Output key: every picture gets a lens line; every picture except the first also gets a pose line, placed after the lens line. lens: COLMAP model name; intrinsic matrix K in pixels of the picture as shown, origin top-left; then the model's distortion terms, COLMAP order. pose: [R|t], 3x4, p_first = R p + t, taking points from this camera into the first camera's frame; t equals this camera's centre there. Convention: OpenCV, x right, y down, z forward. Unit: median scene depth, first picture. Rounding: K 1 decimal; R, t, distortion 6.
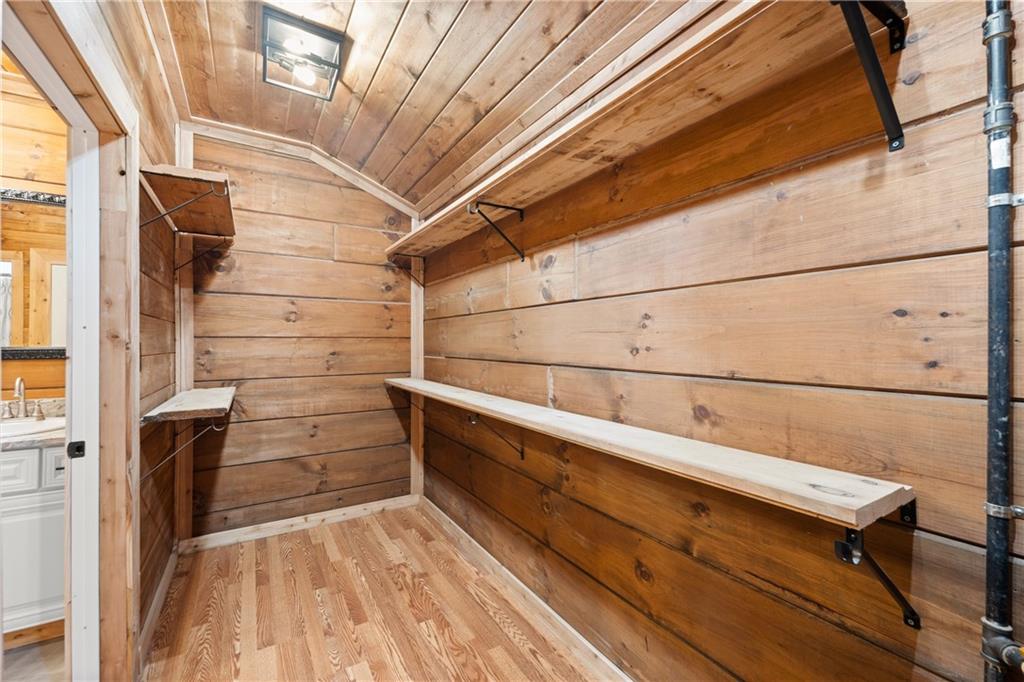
lens RADIAL K [[422.5, 0, 511.6], [0, 422.5, 337.3], [0, 0, 1]] dist [0.002102, -0.000807]
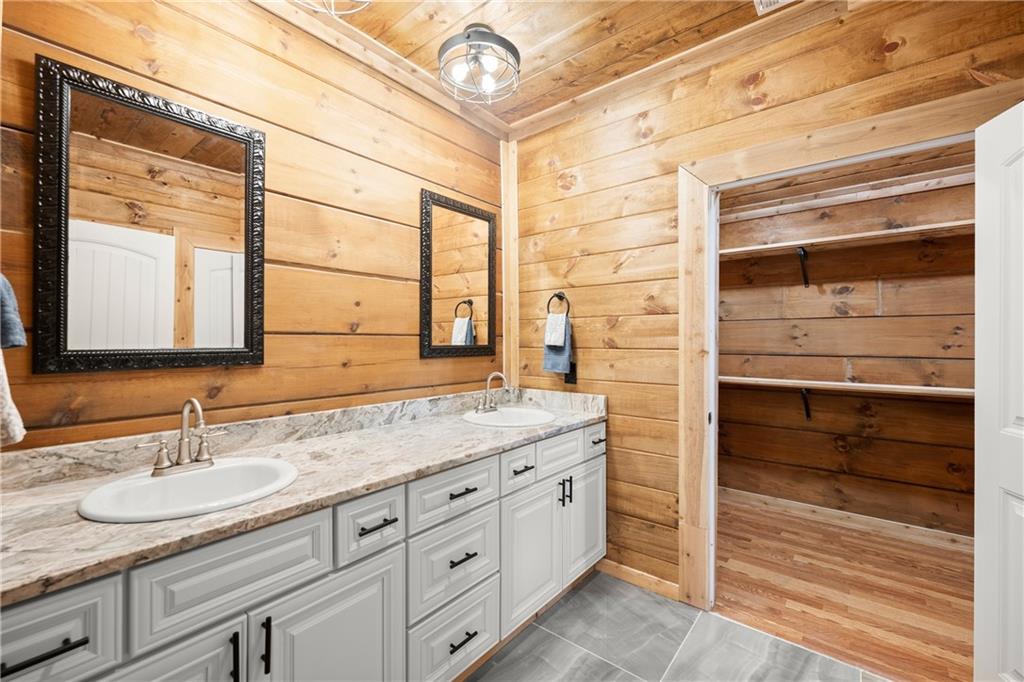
lens RADIAL K [[422.5, 0, 517.4], [0, 422.5, 339.2], [0, 0, 1]] dist [0.002102, -0.000807]
pose [[0.942457, 0.009752, 0.334186, -1.666714], [-0.011106, 0.999936, 0.002142, 0.012008], [-0.334144, -0.005730, 0.942505, -0.068626]]
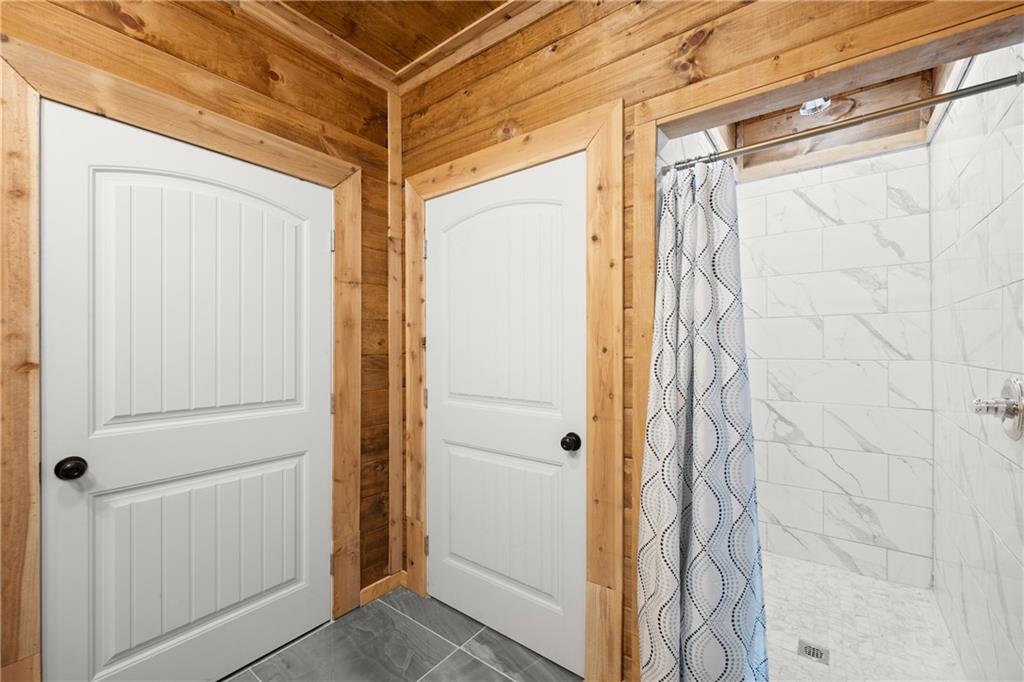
lens RADIAL K [[422.5, 0, 512.4], [0, 422.5, 343.2], [0, 0, 1]] dist [0.002102, -0.000807]
pose [[-0.357676, 0.009224, 0.933800, -1.770167], [-0.000768, 0.999948, -0.010171, 0.011818], [-0.933846, -0.004355, -0.357650, 0.641487]]
